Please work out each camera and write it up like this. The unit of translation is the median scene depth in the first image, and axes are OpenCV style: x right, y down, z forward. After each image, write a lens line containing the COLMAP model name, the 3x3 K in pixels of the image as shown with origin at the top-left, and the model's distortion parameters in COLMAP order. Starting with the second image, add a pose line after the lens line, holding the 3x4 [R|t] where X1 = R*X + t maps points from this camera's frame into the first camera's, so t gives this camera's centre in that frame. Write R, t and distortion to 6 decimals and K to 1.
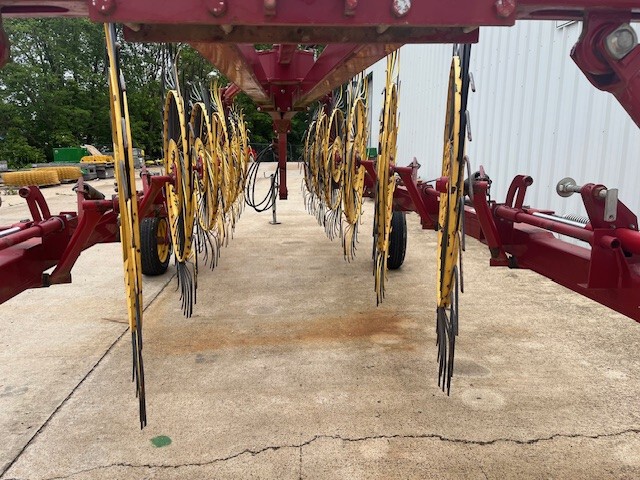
lens RADIAL K [[482.8, 0, 319.7], [0, 482.8, 241.6], [0, 0, 1]] dist [0.056550, -0.044809]
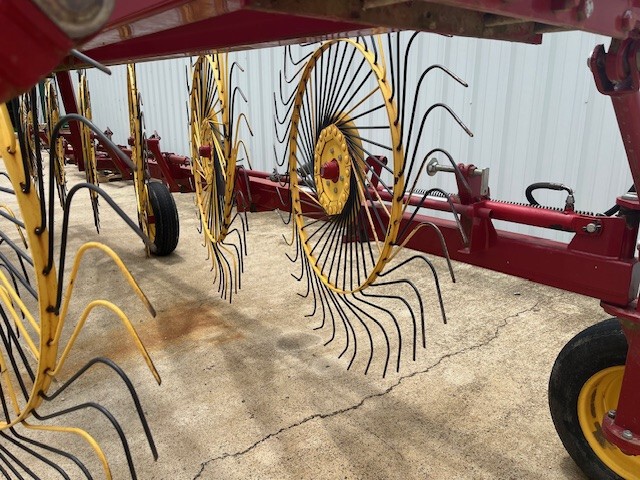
lens RADIAL K [[506.4, 0, 316.0], [0, 506.4, 243.4], [0, 0, 1]] dist [0.090543, 0.005397]
pose [[0.818953, -0.151495, 0.553503, -0.199790], [0.110255, 0.988093, 0.107312, -0.045715], [-0.563170, -0.026857, 0.825904, 0.091881]]
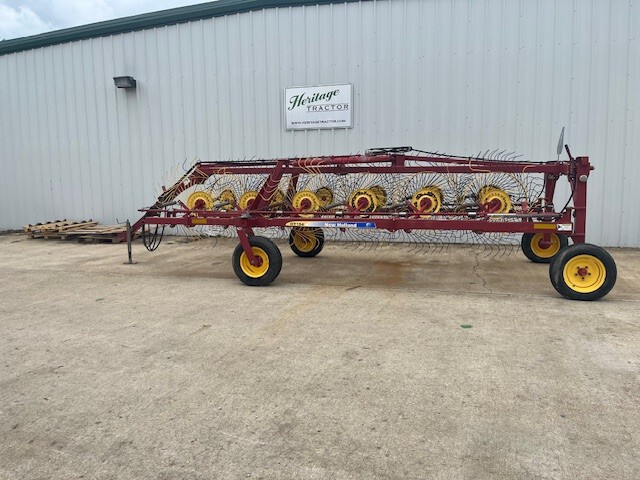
lens RADIAL K [[482.8, 0, 307.9], [0, 482.8, 254.8], [0, 0, 1]] dist [0.056550, -0.044809]
pose [[0.352262, -0.145907, 0.924458, -2.447968], [0.201537, 0.976425, 0.077314, -0.153445], [-0.913944, 0.159077, 0.373363, 0.526670]]
